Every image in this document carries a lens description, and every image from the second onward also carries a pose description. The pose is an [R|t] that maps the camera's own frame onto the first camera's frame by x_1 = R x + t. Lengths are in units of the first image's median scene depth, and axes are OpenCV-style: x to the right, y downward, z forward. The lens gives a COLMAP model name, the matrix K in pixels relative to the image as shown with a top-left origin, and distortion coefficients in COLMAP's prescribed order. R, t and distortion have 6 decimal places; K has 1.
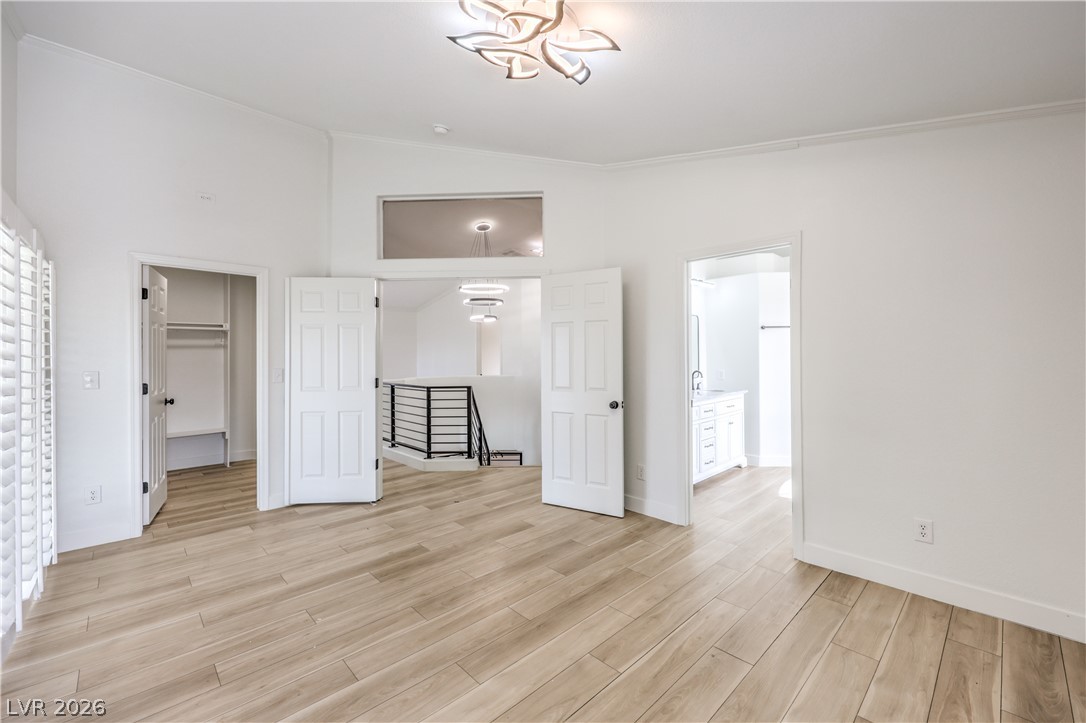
lens RADIAL K [[448.1, 0, 553.3], [0, 448.1, 359.0], [0, 0, 1]] dist [-0.000126, 0.000448]
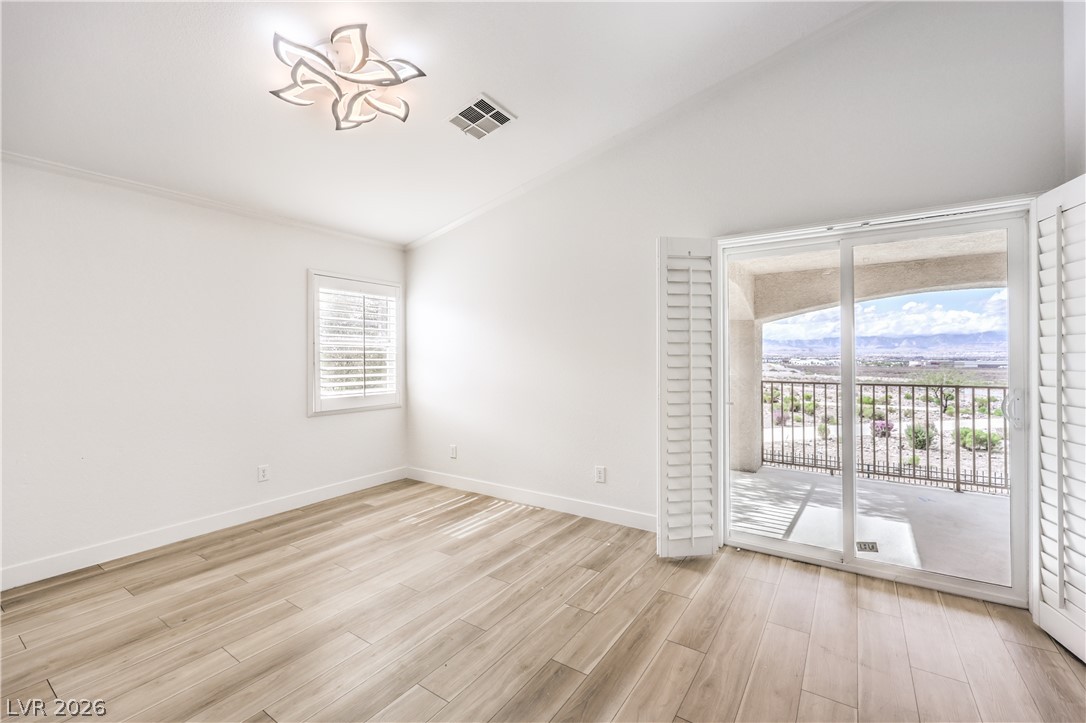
lens RADIAL K [[448.1, 0, 553.3], [0, 448.1, 359.0], [0, 0, 1]] dist [-0.000126, 0.000448]
pose [[-0.977831, 0.008741, -0.209214, -0.260815], [0.009115, 0.999958, -0.000820, 0.011260], [0.209198, -0.002709, -0.977869, 1.867547]]
